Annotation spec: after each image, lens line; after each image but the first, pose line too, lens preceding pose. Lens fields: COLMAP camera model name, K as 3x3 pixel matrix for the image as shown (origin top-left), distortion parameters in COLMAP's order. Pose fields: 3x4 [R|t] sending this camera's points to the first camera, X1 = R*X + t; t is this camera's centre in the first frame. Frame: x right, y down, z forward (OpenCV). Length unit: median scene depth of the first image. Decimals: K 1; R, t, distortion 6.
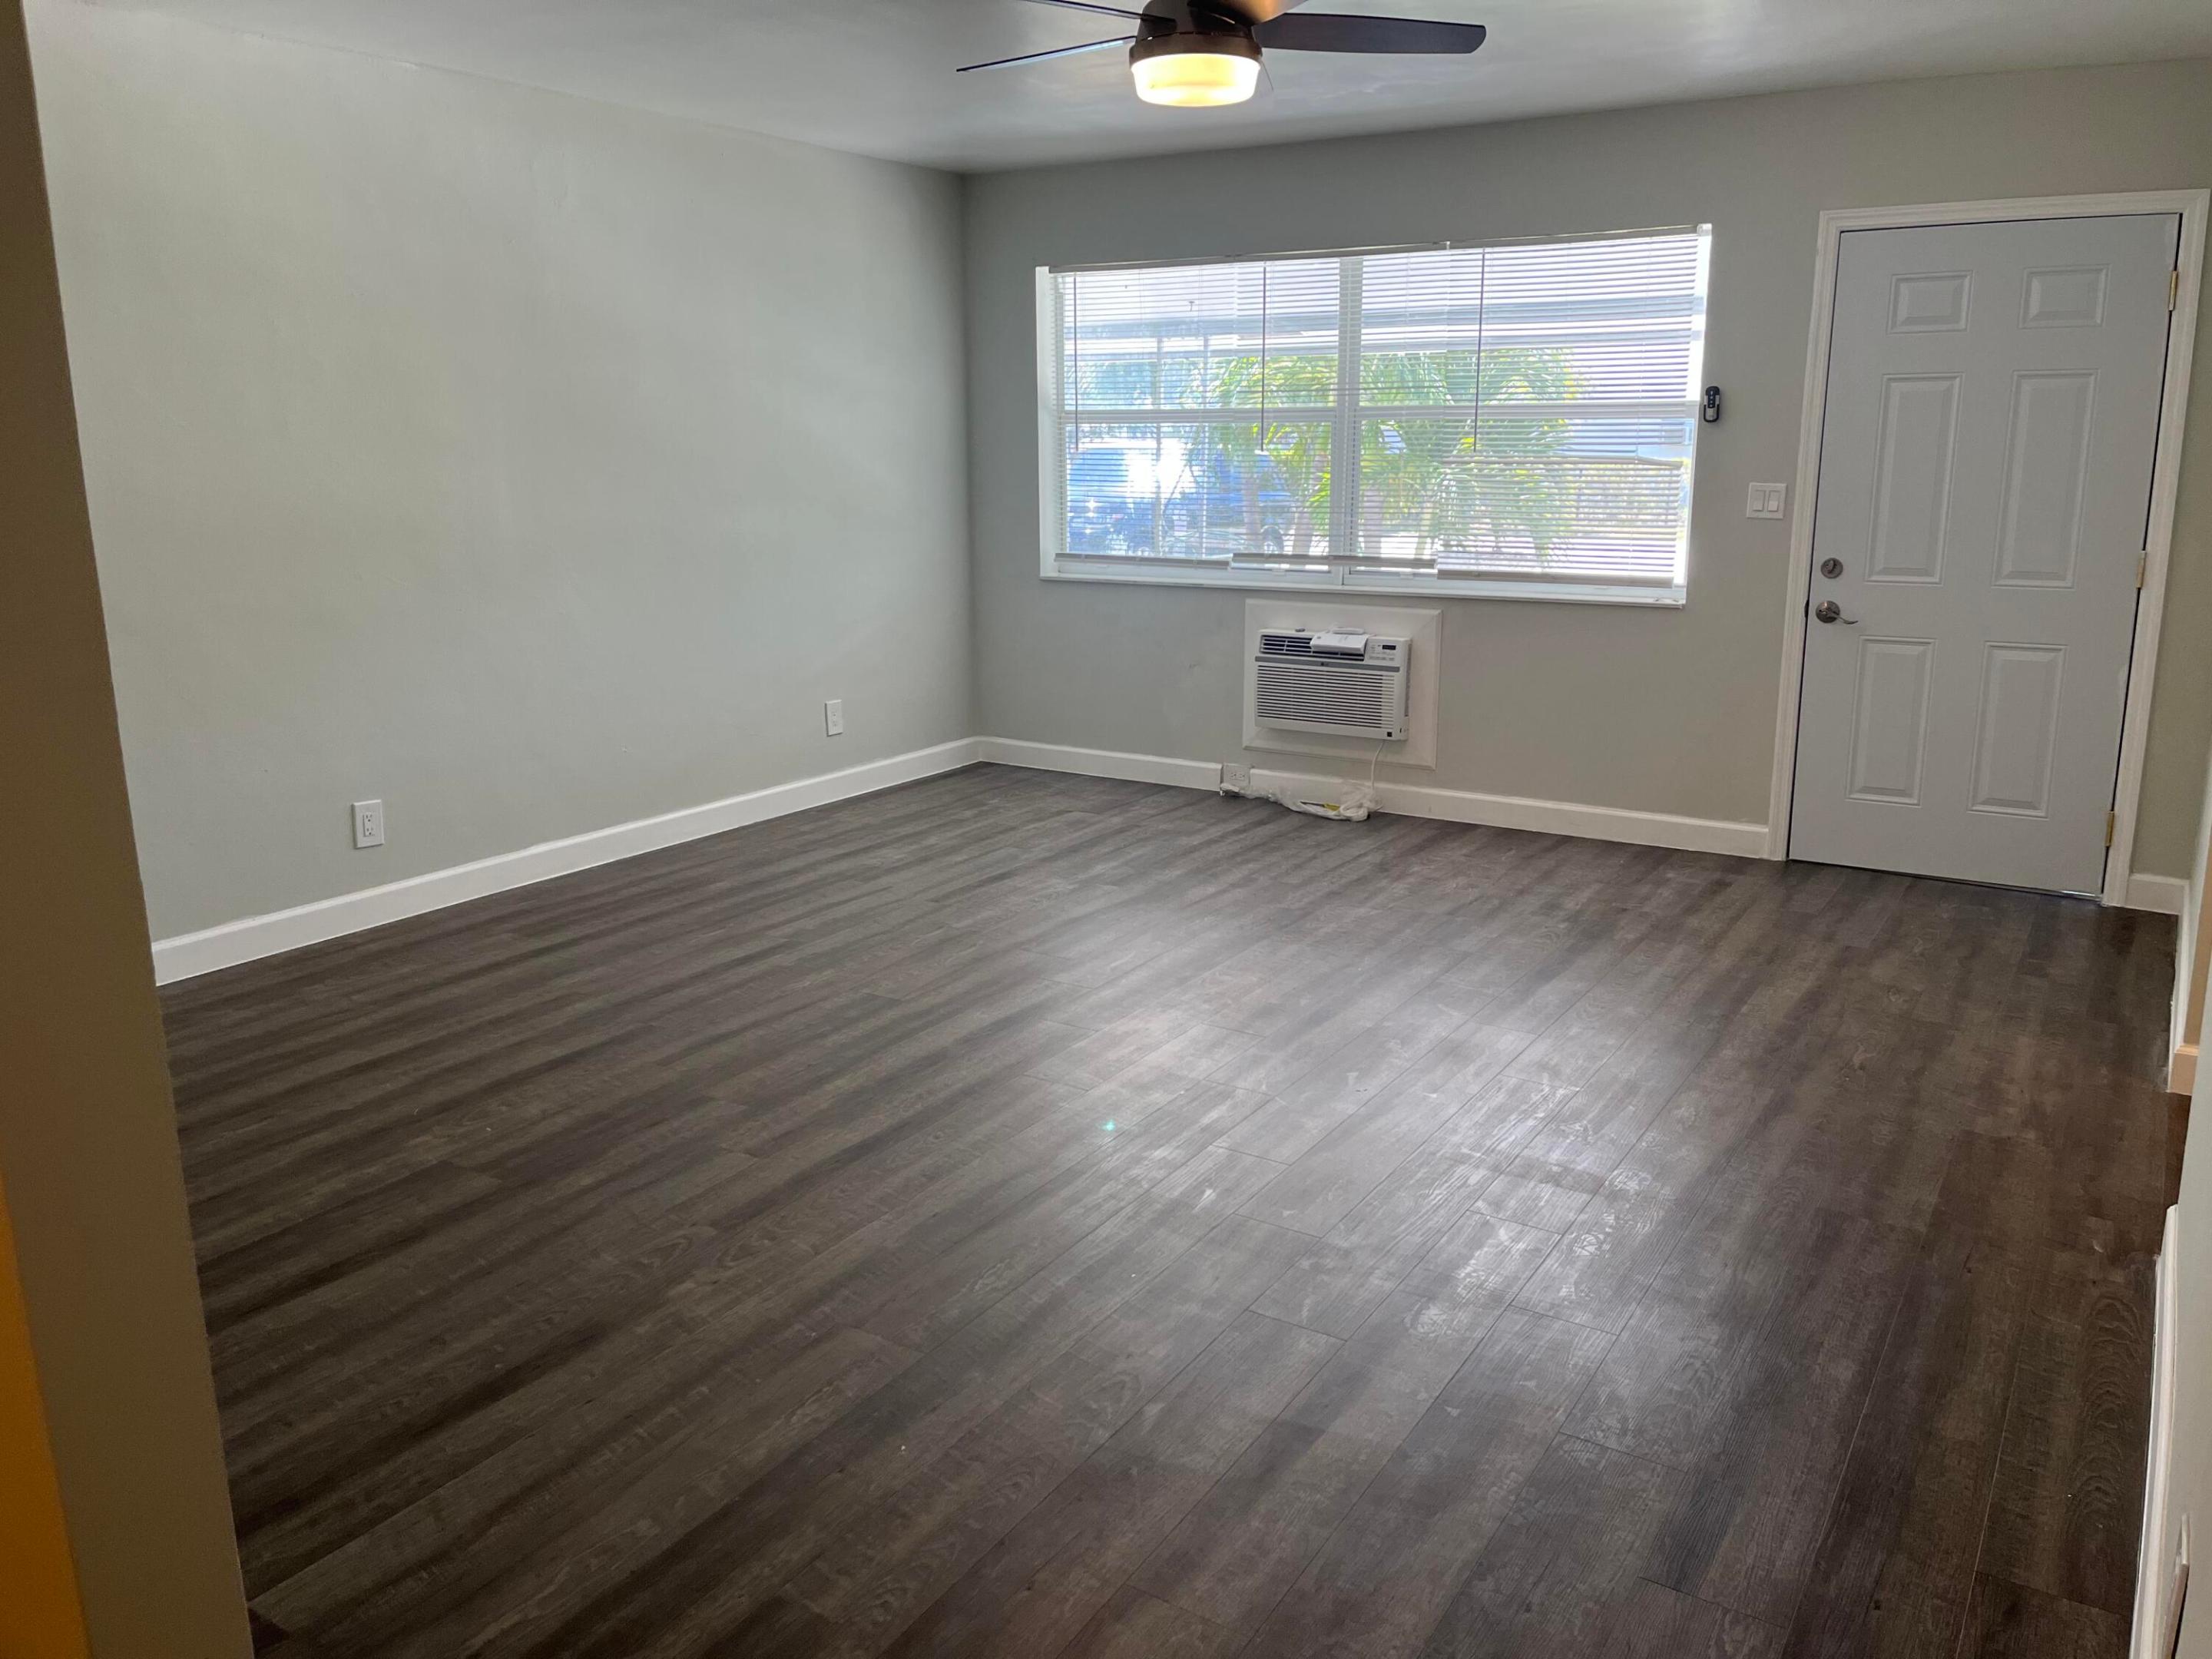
lens RADIAL K [[1675.1, 0, 1113.8], [0, 1675.1, 802.5], [0, 0, 1]] dist [0.053687, -0.059242]
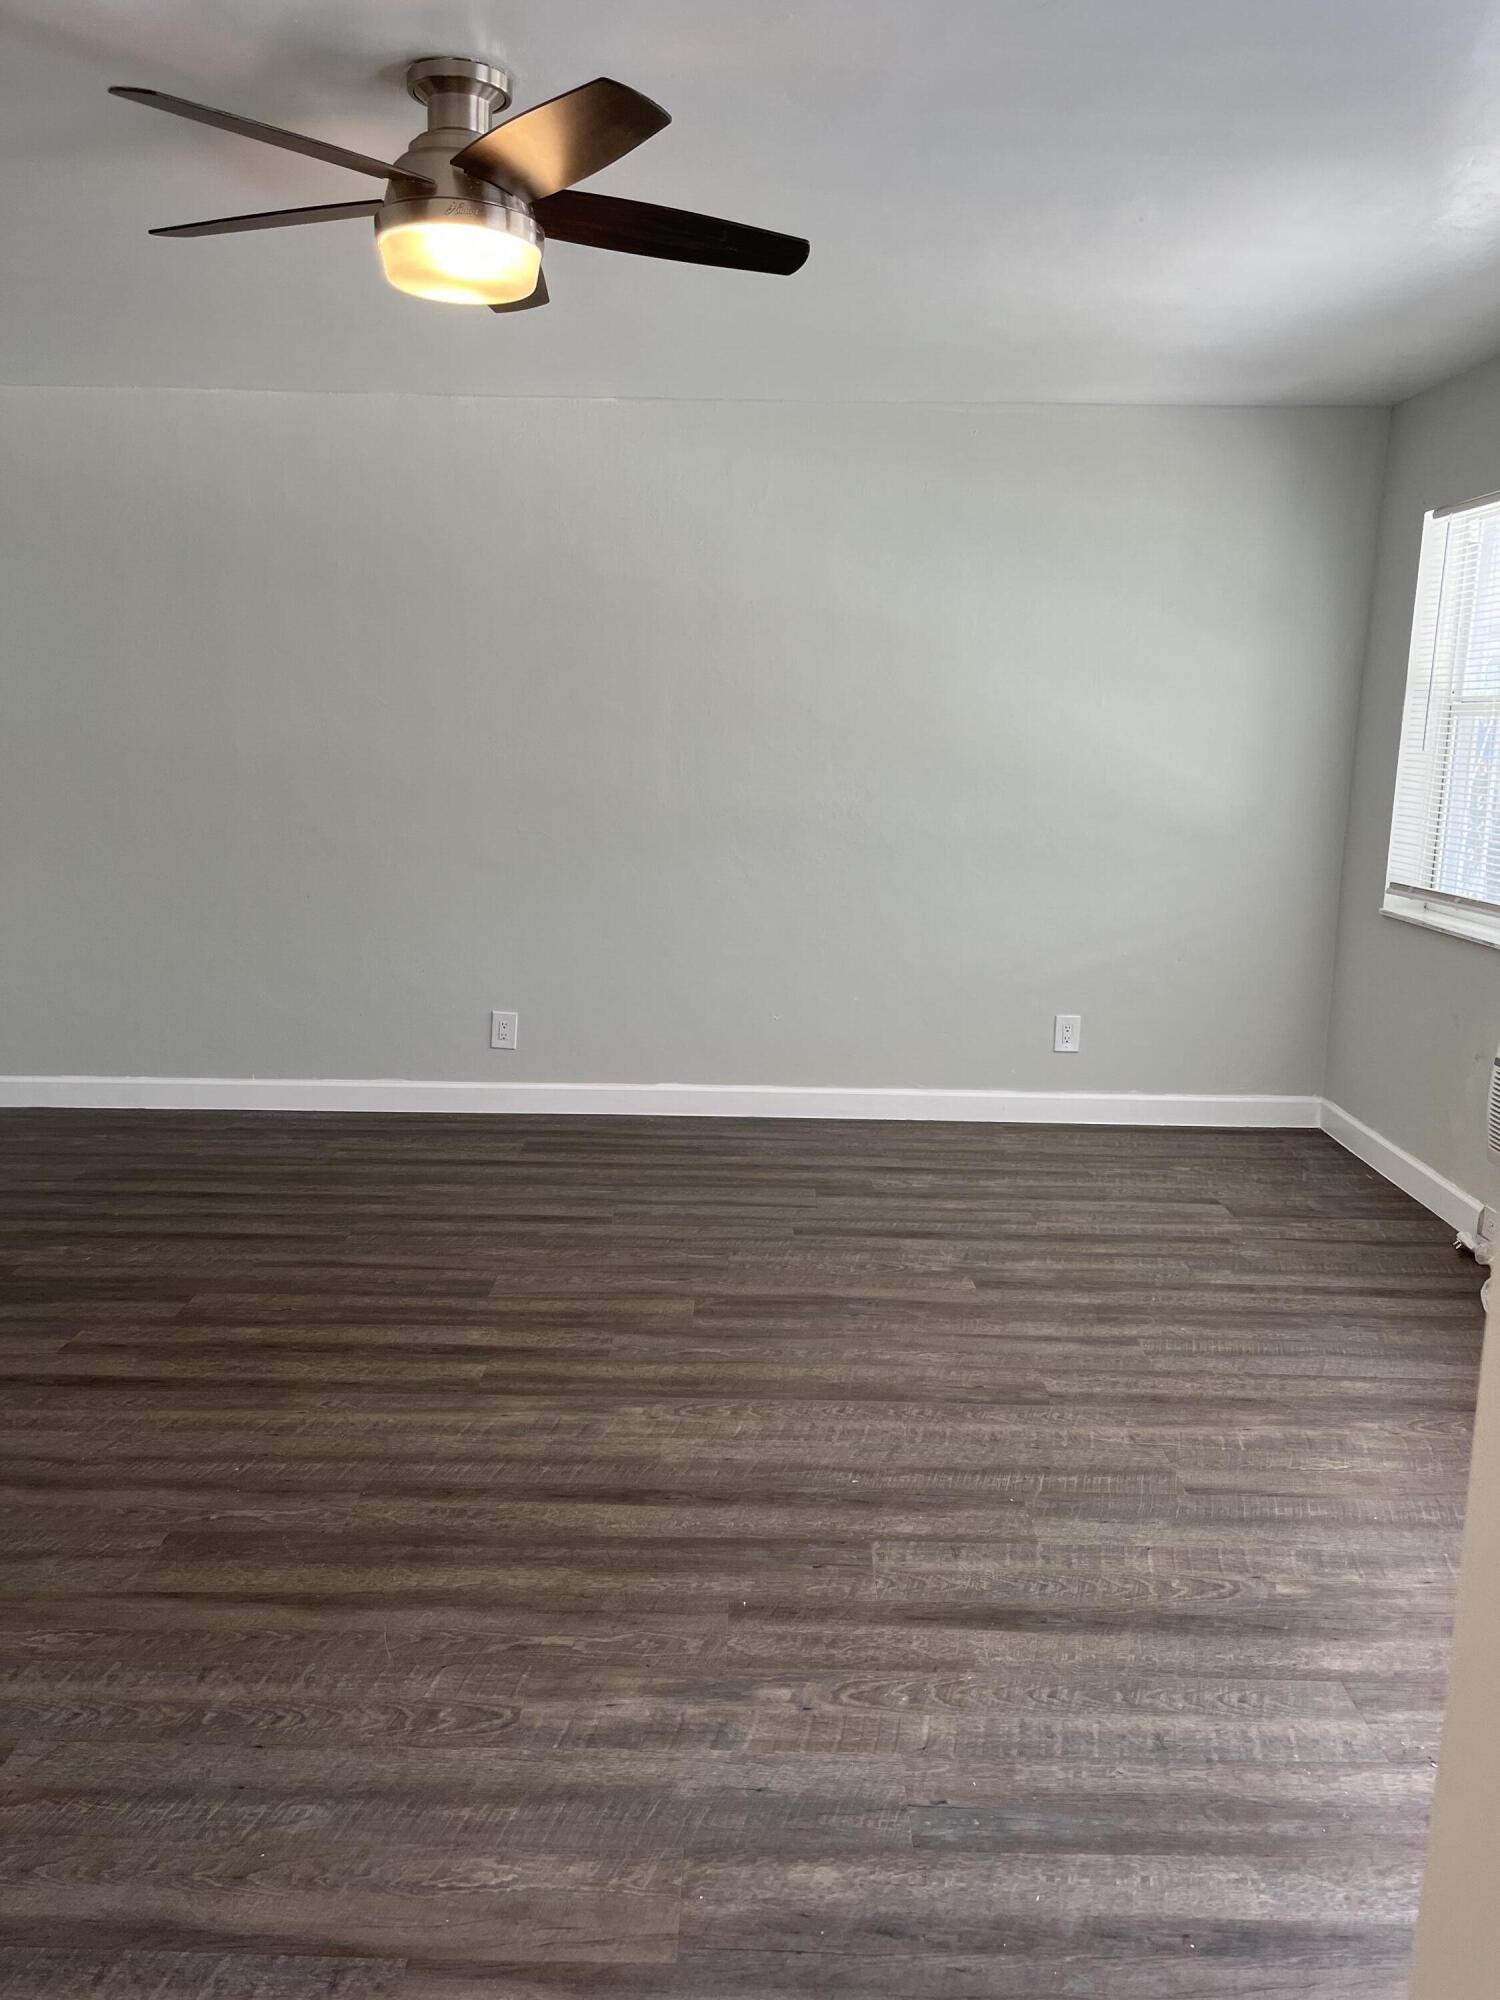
lens RADIAL K [[1489.5, 0, 766.4], [0, 1489.5, 1060.0], [0, 0, 1]] dist [0.057243, -0.076830]
pose [[0.534919, 0.200045, -0.820880, 0.610466], [-0.203667, 0.973446, 0.104506, -0.130322], [0.819989, 0.111284, 0.561457, 0.607430]]
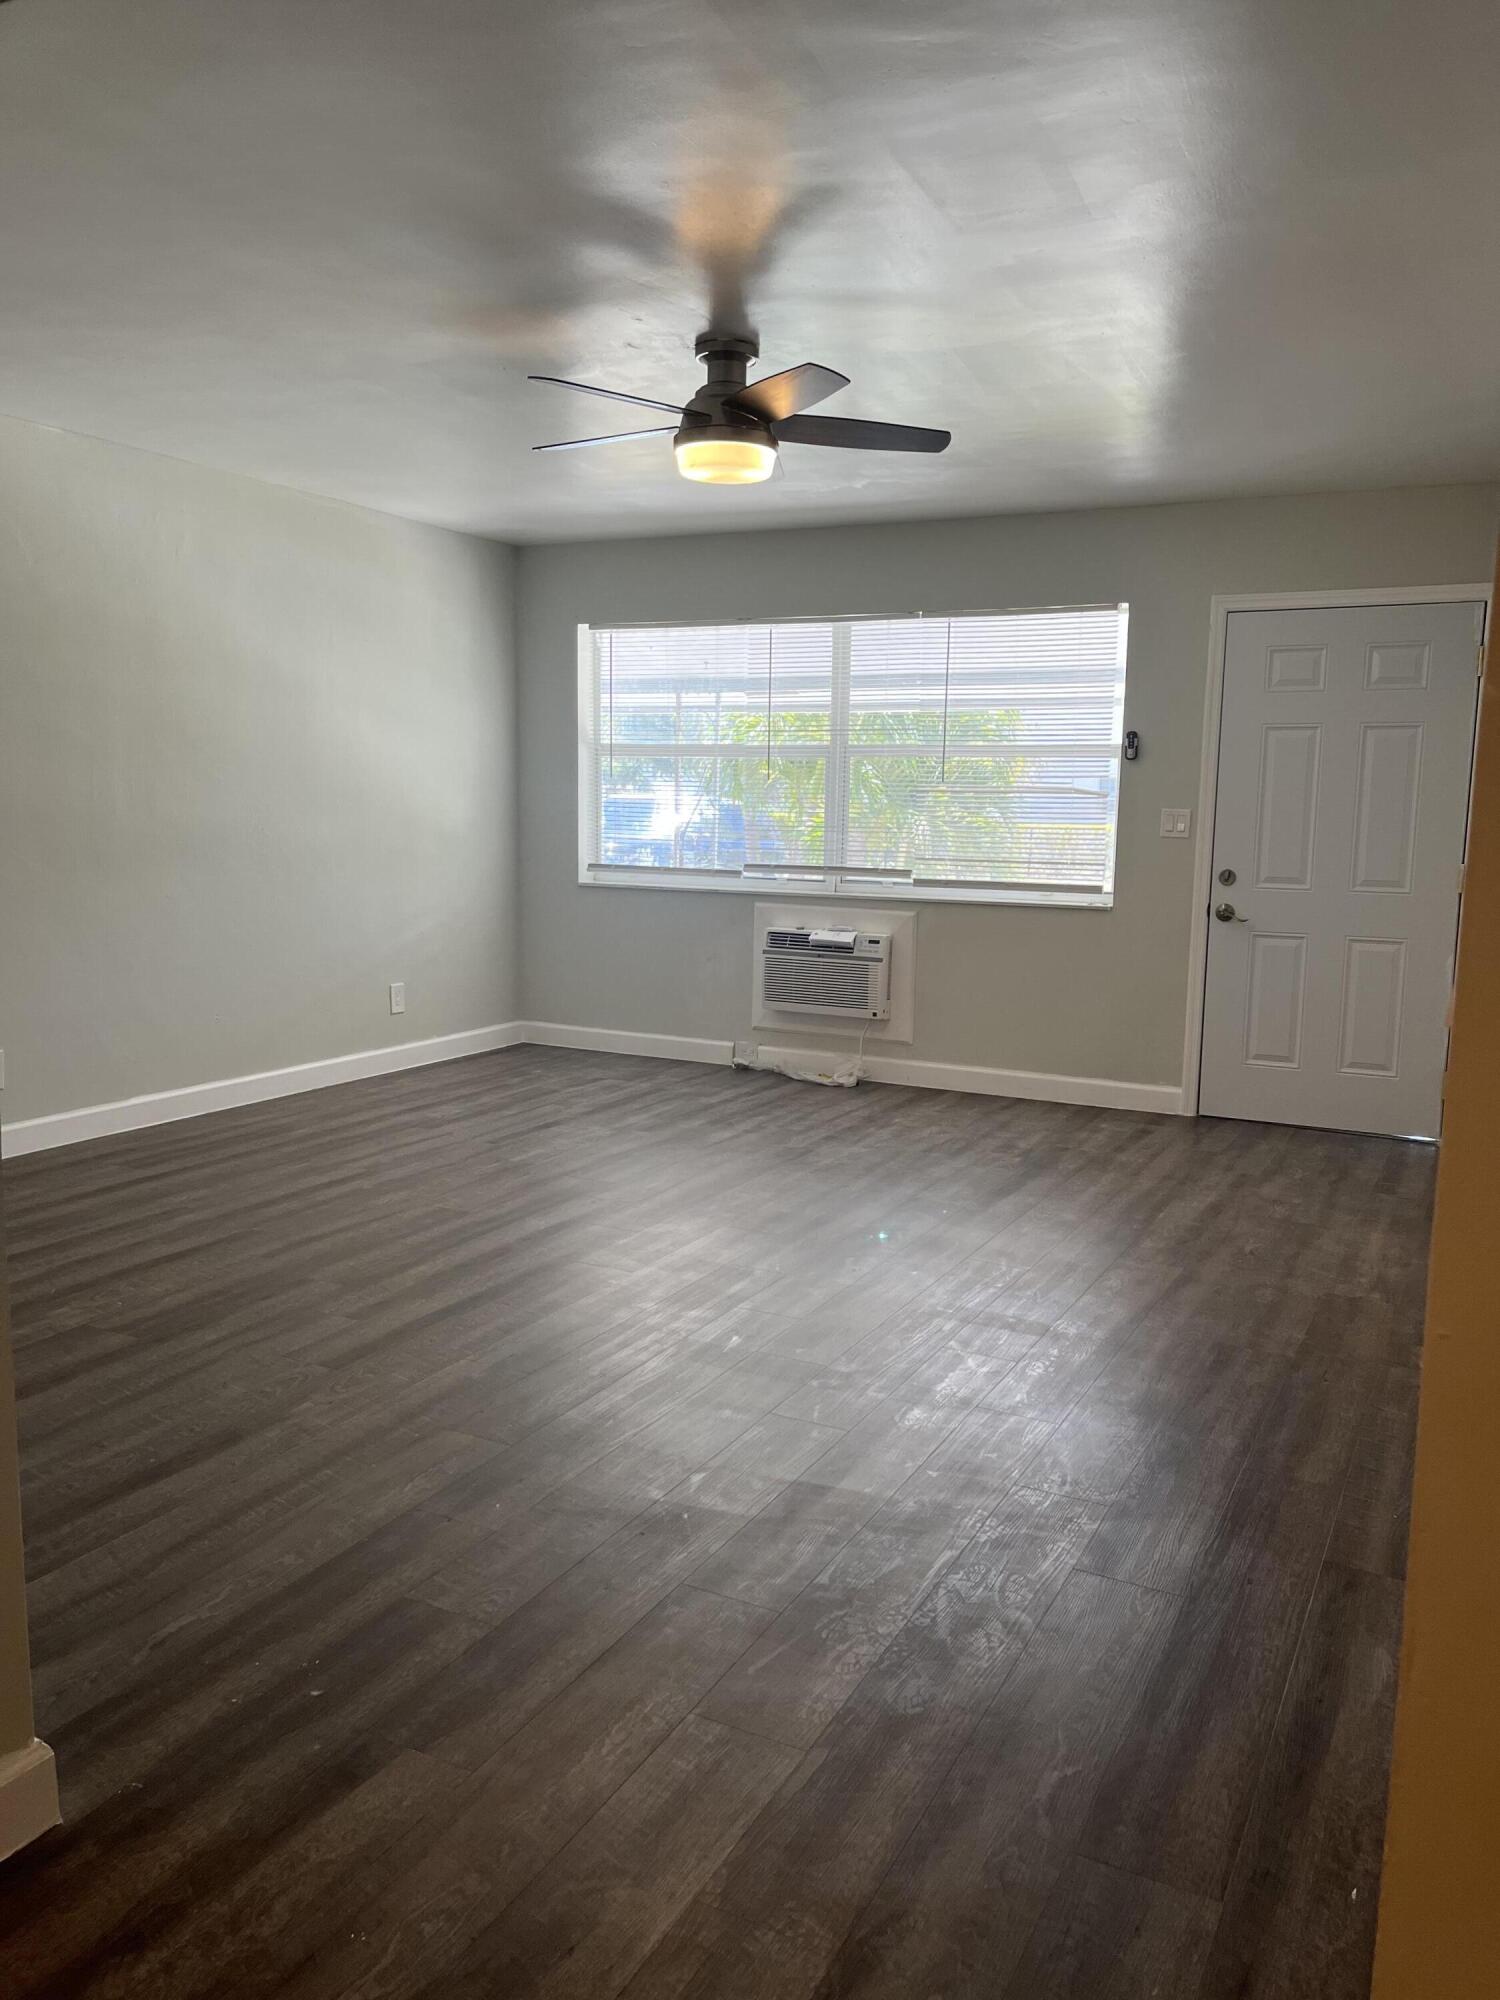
lens RADIAL K [[1514.2, 0, 763.0], [0, 1514.2, 1022.8], [0, 0, 1]] dist [0.060648, -0.076693]
pose [[0.995624, 0.009563, 0.092958, -0.020728], [-0.002949, 0.997470, -0.071034, 0.058223], [-0.093402, 0.070449, 0.993133, -0.086425]]
